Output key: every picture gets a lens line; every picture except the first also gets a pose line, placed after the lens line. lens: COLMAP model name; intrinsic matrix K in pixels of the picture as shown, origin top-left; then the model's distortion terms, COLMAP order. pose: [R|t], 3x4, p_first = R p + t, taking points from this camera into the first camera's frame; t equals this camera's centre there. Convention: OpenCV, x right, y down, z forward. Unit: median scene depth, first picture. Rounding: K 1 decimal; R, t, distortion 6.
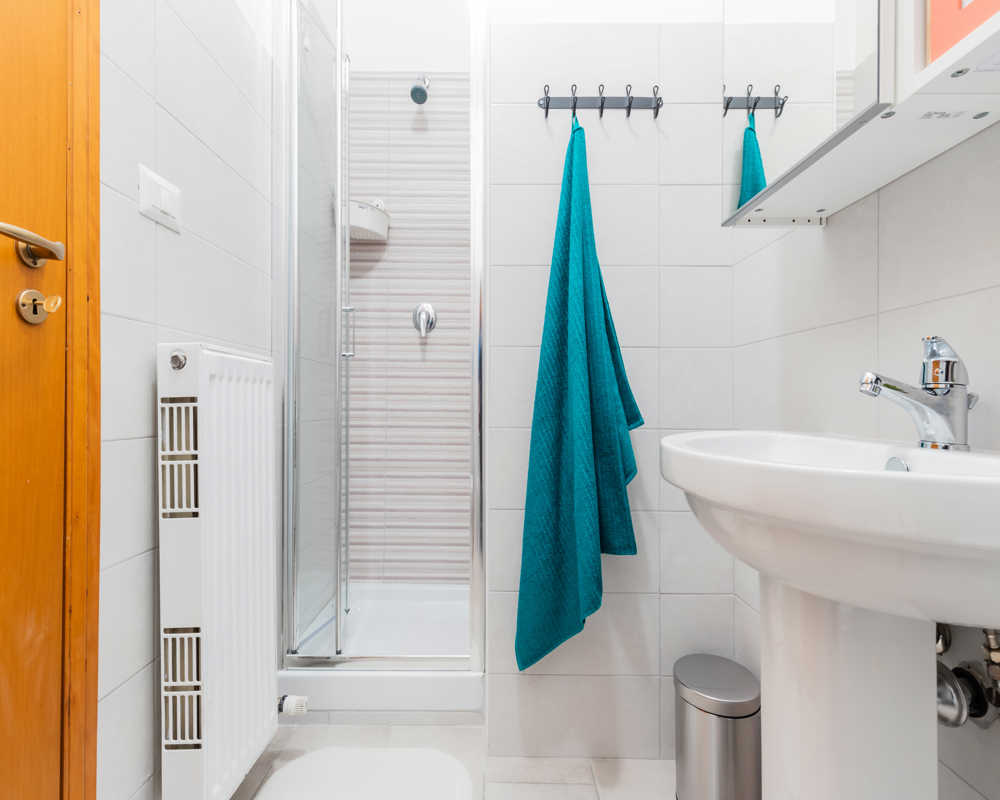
lens RADIAL K [[448.9, 0, 502.0], [0, 448.9, 404.5], [0, 0, 1]] dist [0.011840, 0.000068]
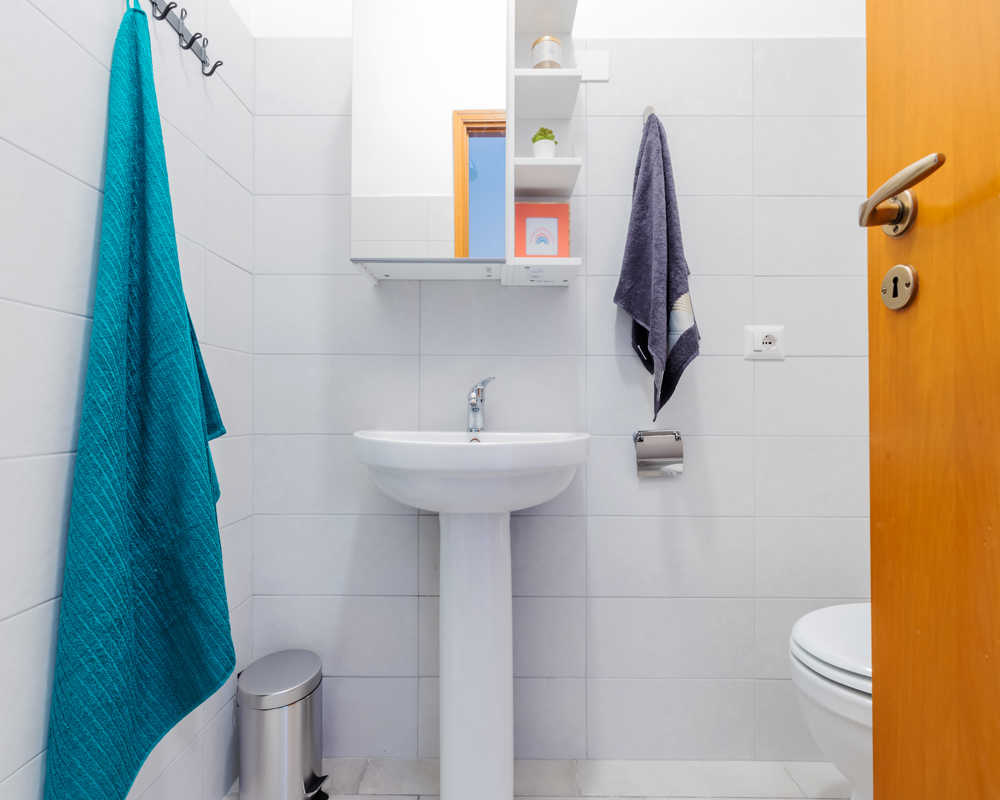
lens RADIAL K [[447.8, 0, 498.6], [0, 447.8, 404.3], [0, 0, 1]] dist [0.006036, -0.001281]
pose [[0.009489, 0.006236, 0.999936, -0.509302], [-0.001058, 0.999980, -0.006226, -0.006861], [-0.999954, -0.000999, 0.009496, 0.441520]]
